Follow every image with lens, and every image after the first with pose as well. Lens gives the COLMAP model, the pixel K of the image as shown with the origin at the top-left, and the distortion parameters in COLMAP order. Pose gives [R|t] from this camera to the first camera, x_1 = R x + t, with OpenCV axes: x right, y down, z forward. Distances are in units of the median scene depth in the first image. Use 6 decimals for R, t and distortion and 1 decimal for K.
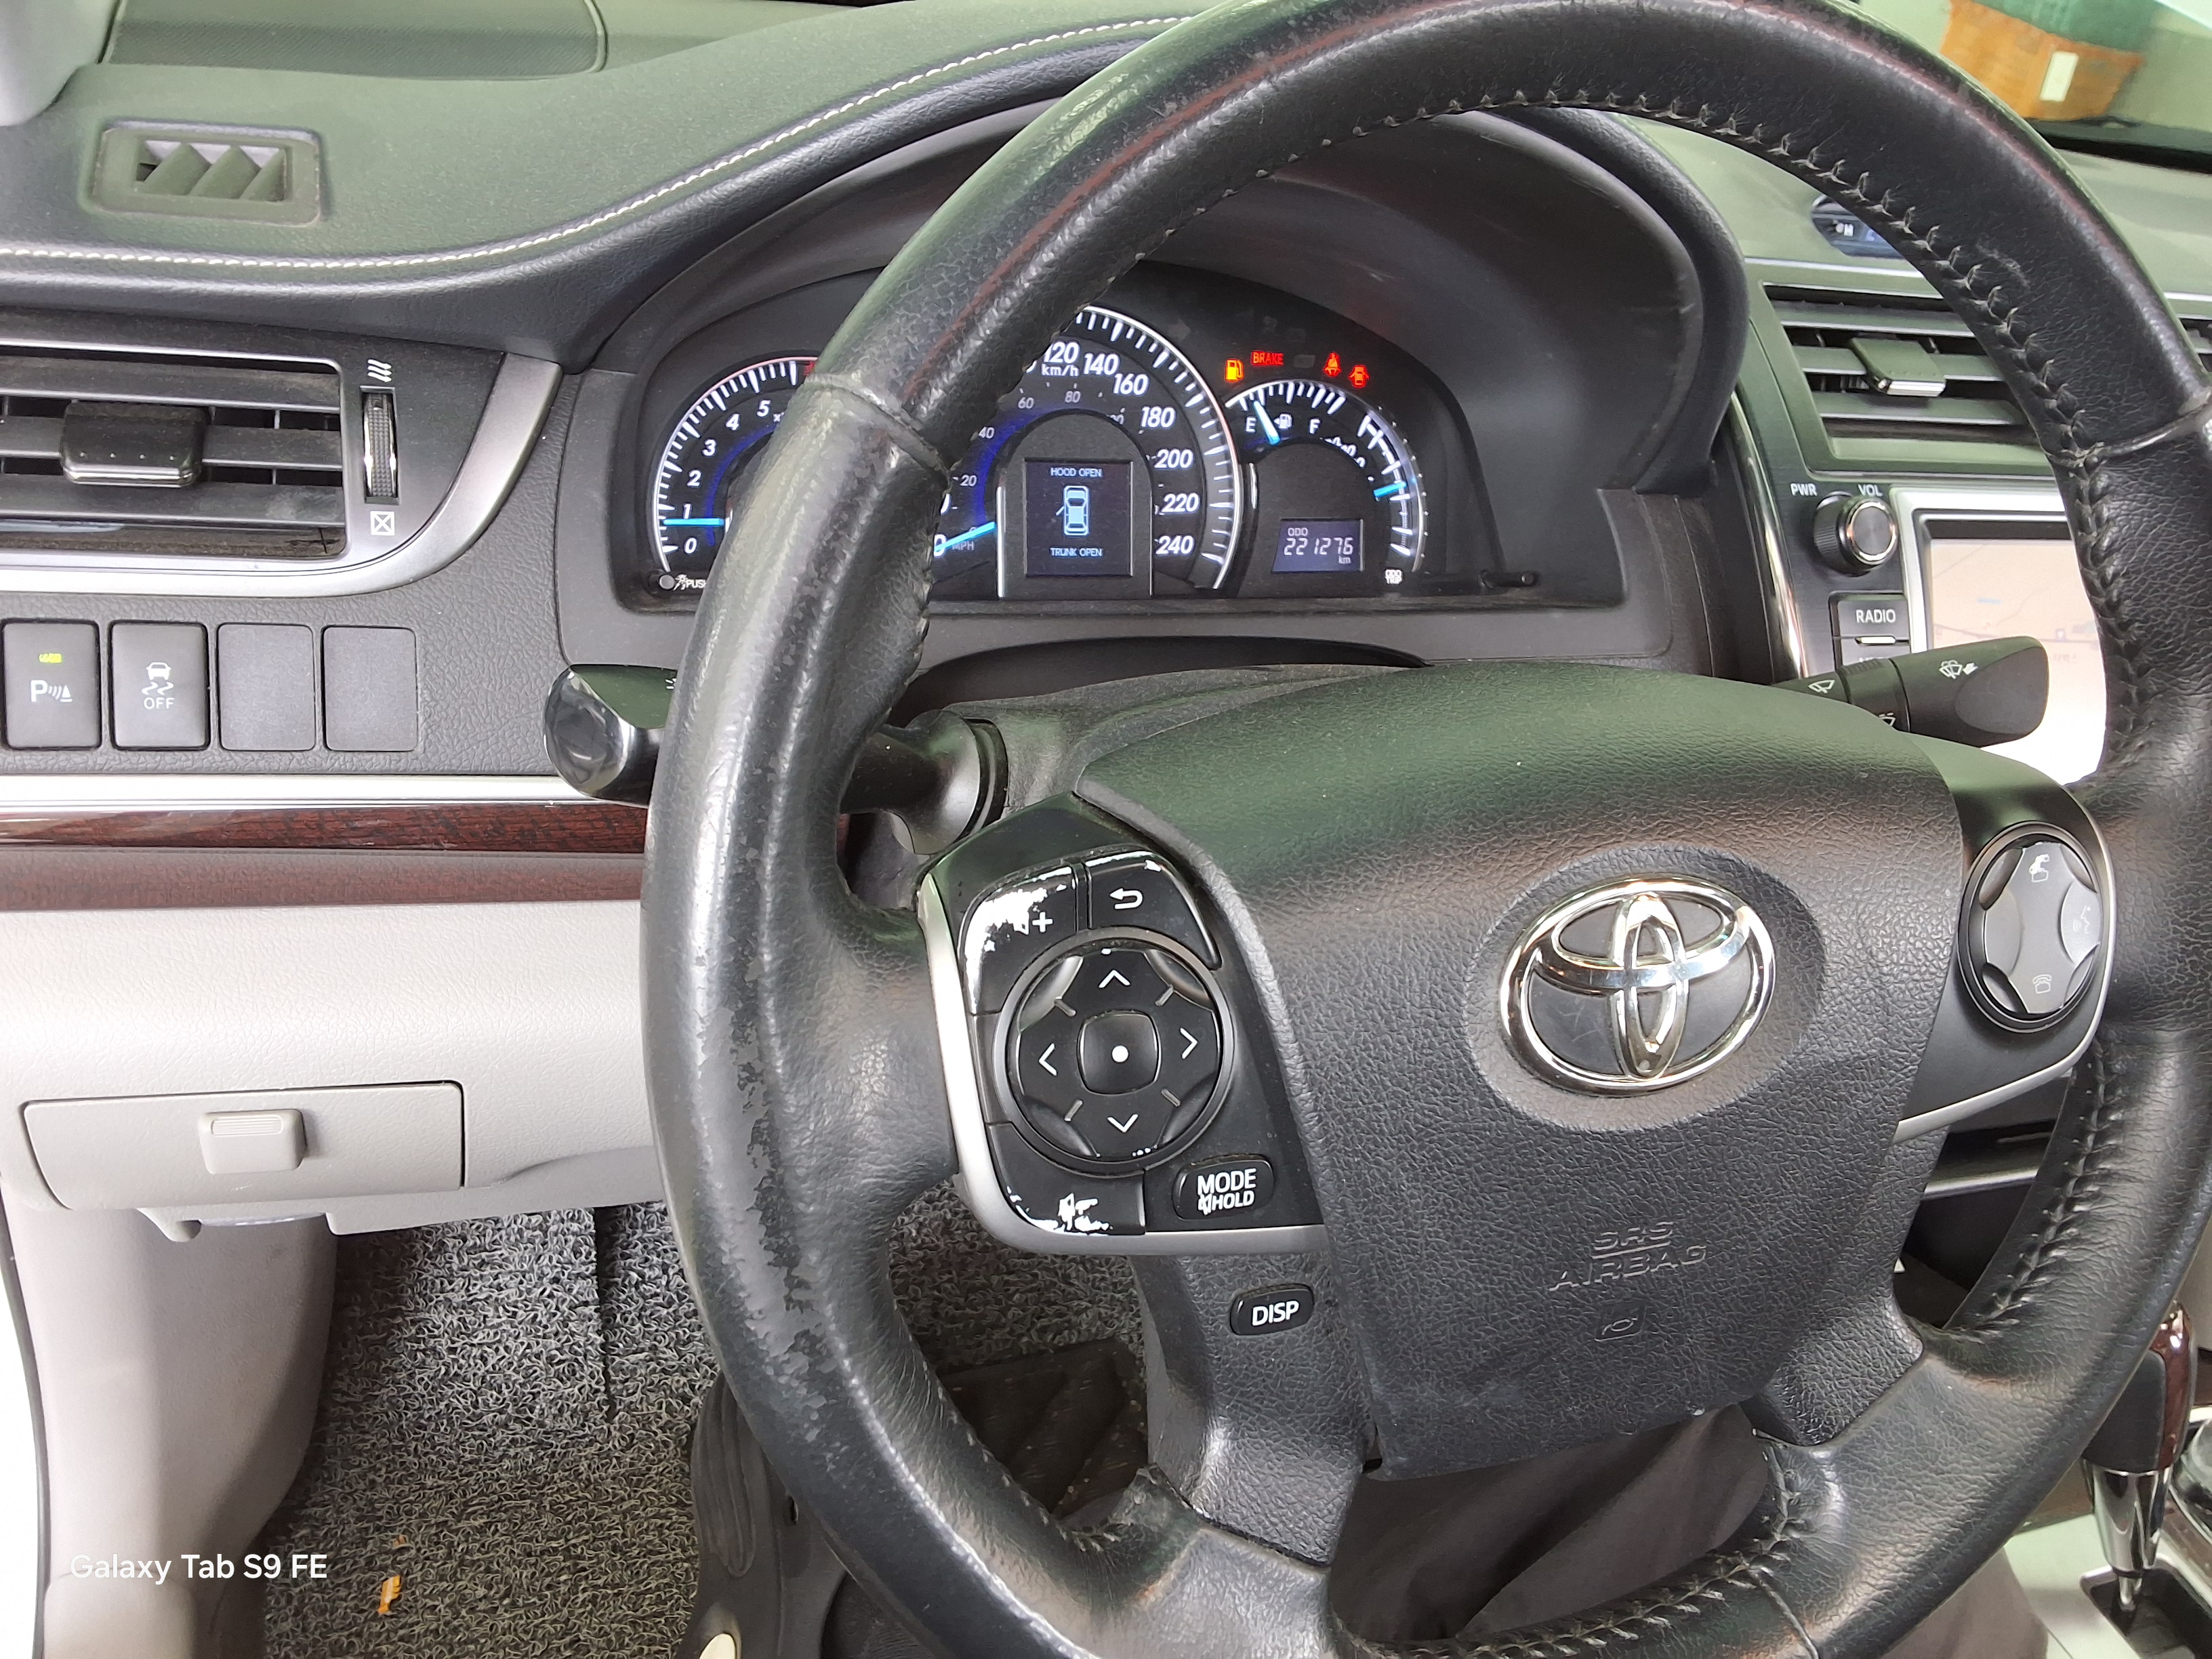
lens RADIAL K [[1758.3, 0, 1106.0], [0, 1758.3, 829.5], [0, 0, 1]] dist [0.105740, -0.114434]
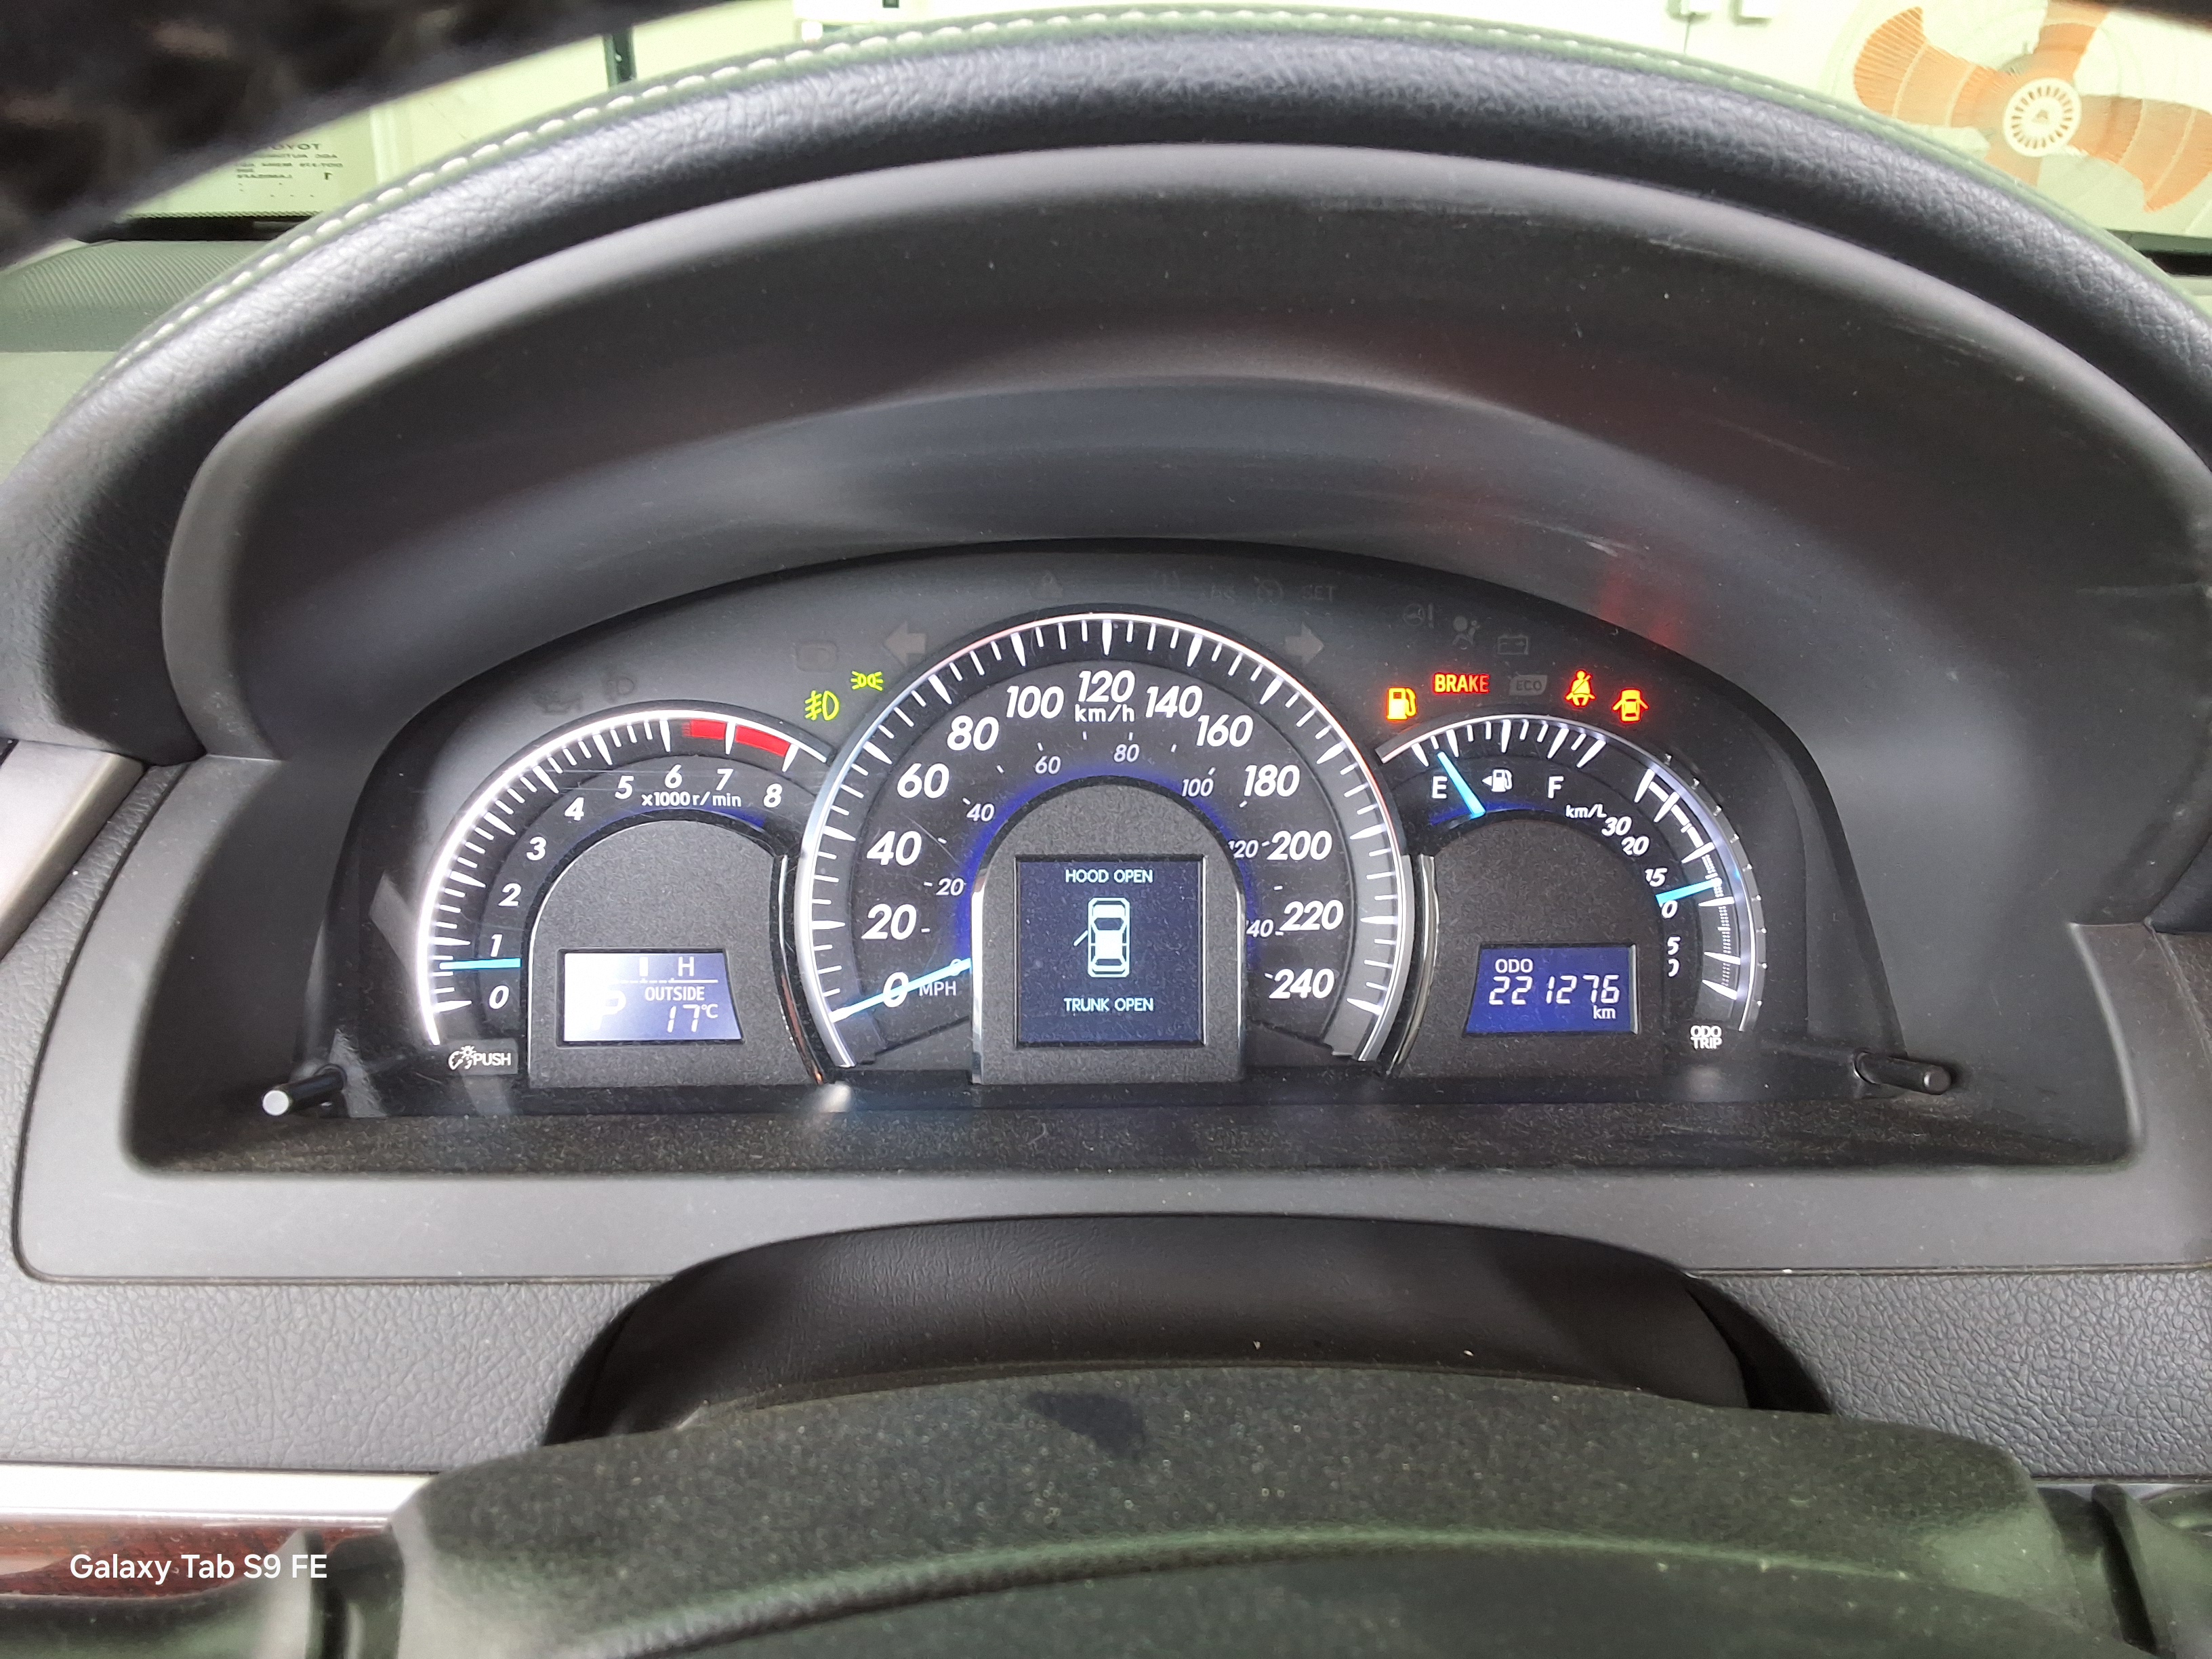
lens RADIAL K [[1758.3, 0, 1106.0], [0, 1758.3, 829.5], [0, 0, 1]] dist [0.105740, -0.114434]
pose [[0.954785, -0.001208, -0.297295, 0.156757], [-0.043208, 0.988810, -0.142786, -0.125295], [0.294141, 0.149175, 0.944049, 0.402298]]
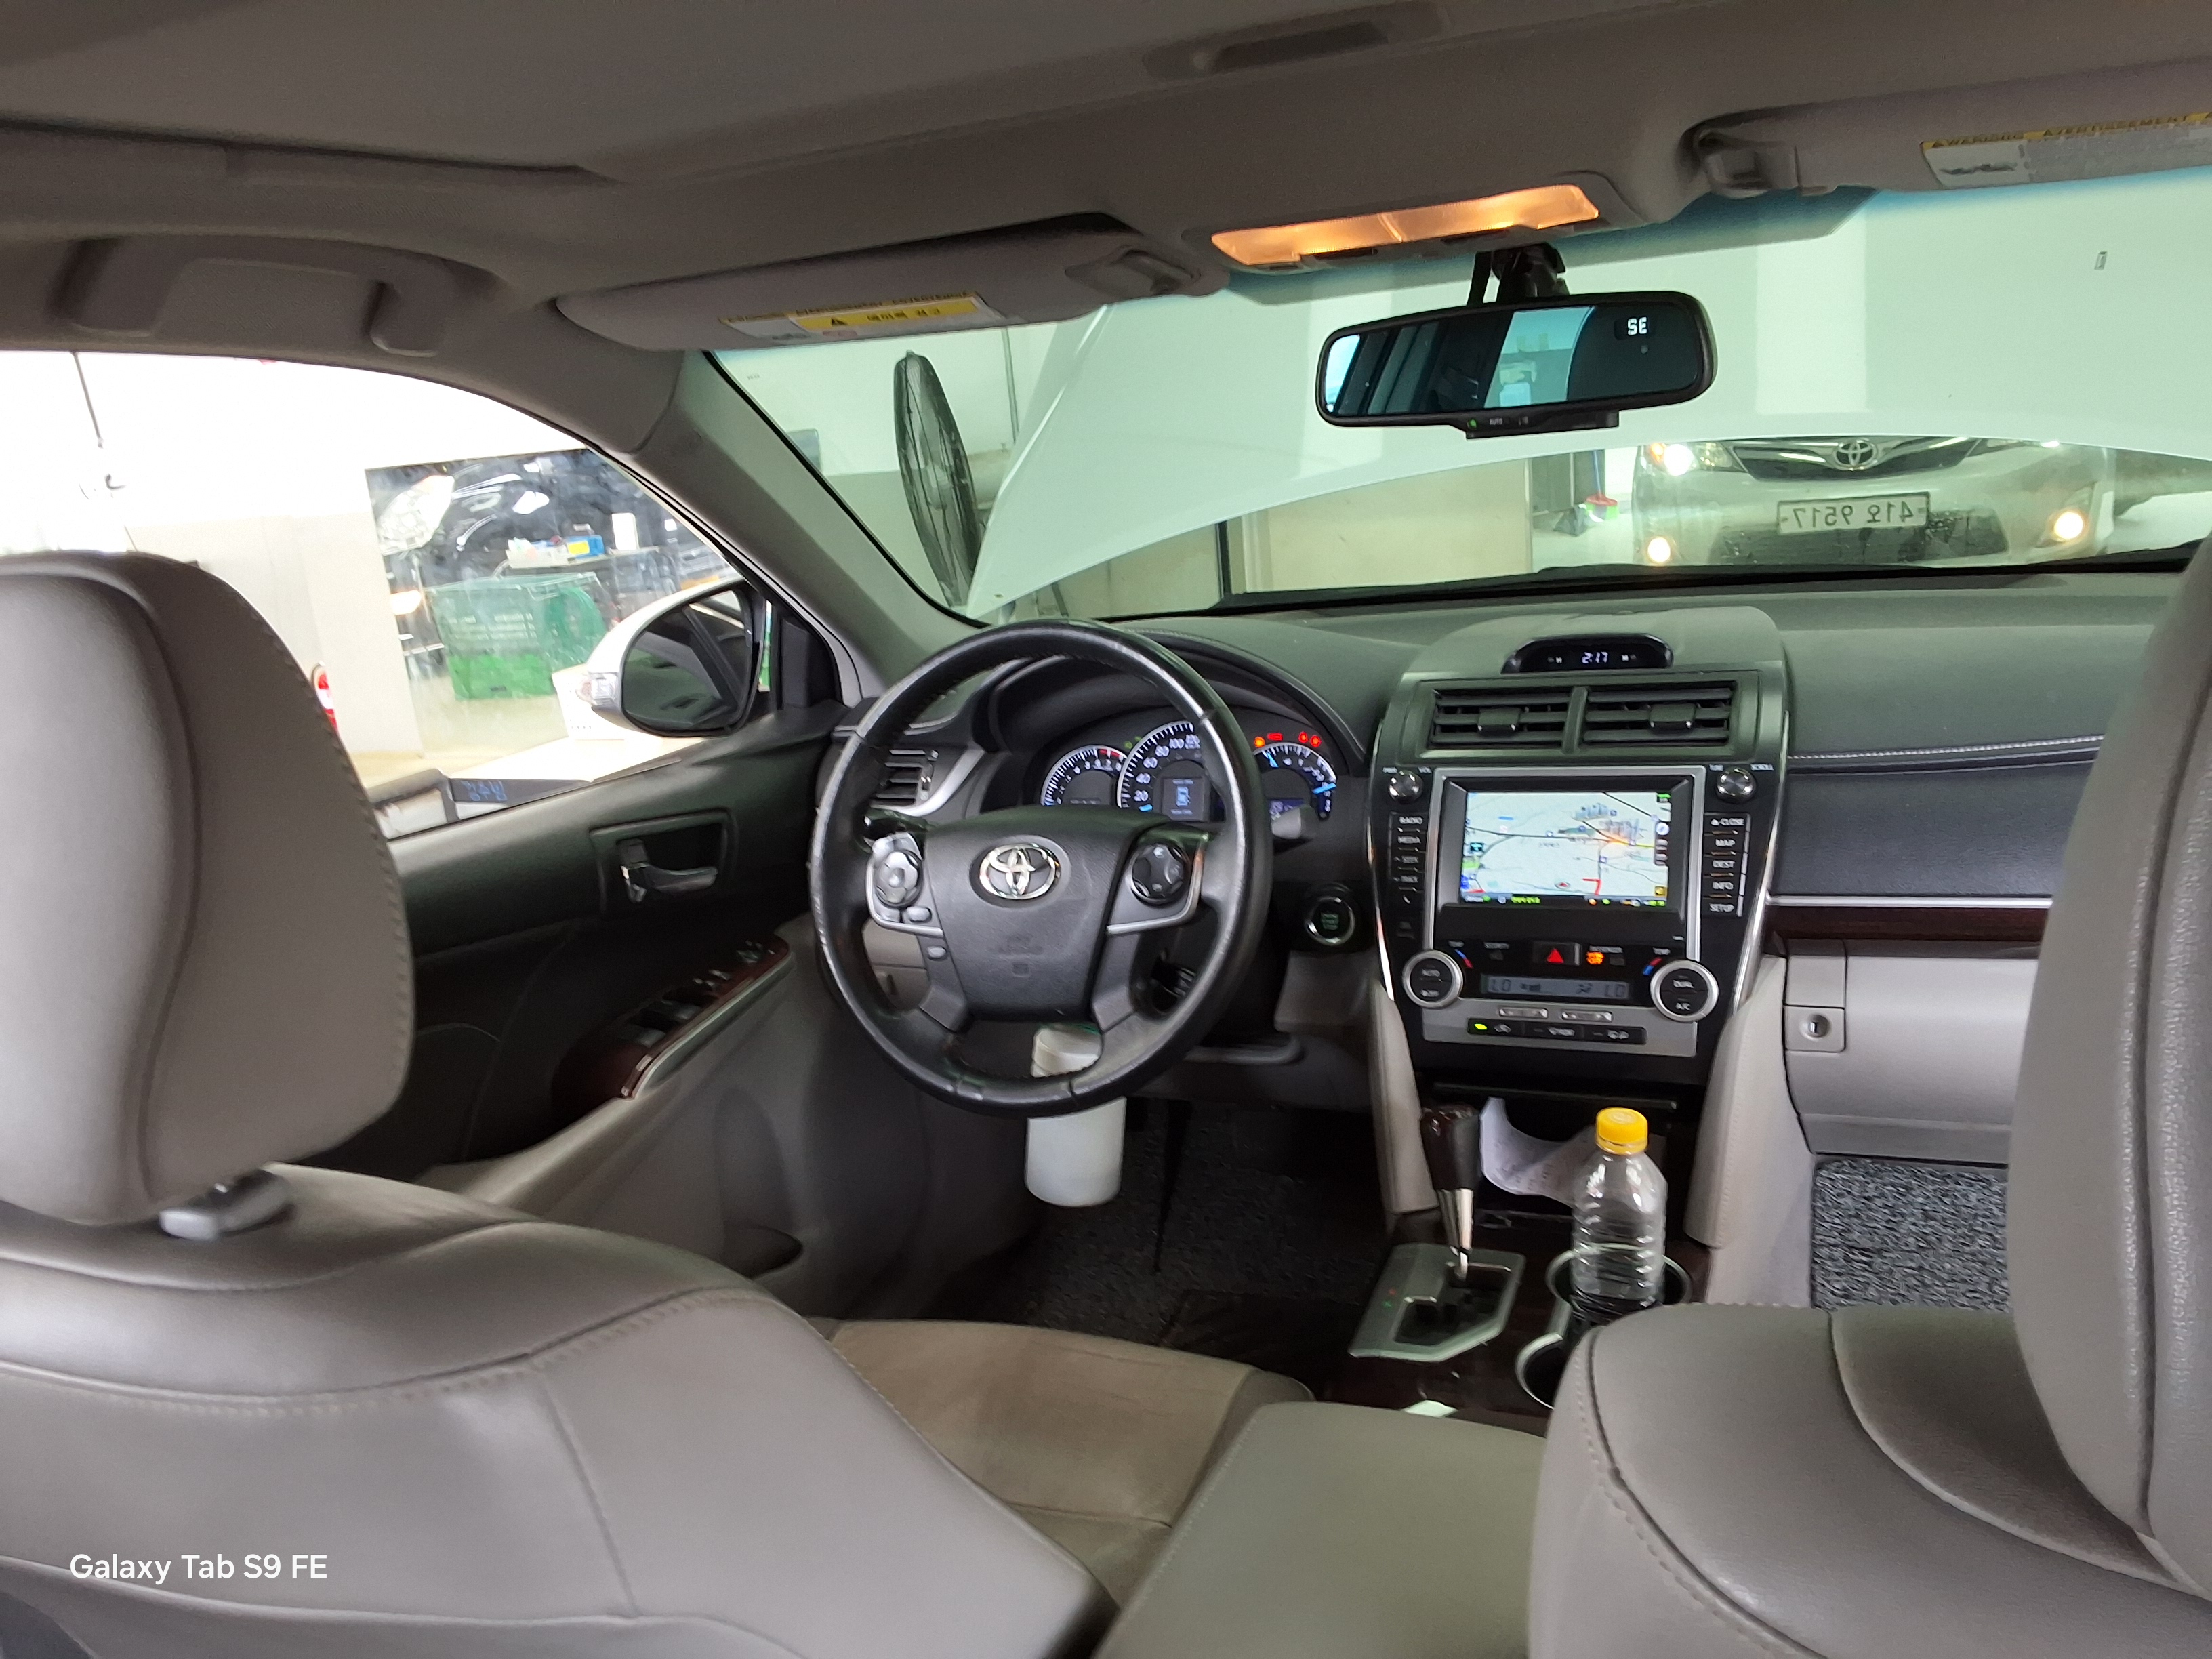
lens RADIAL K [[1758.3, 0, 1106.0], [0, 1758.3, 829.5], [0, 0, 1]] dist [0.105740, -0.114434]
pose [[0.701592, -0.037432, -0.711595, 1.662184], [-0.154396, 0.966911, -0.203088, 0.388748], [0.695651, 0.252353, 0.672598, -0.762955]]
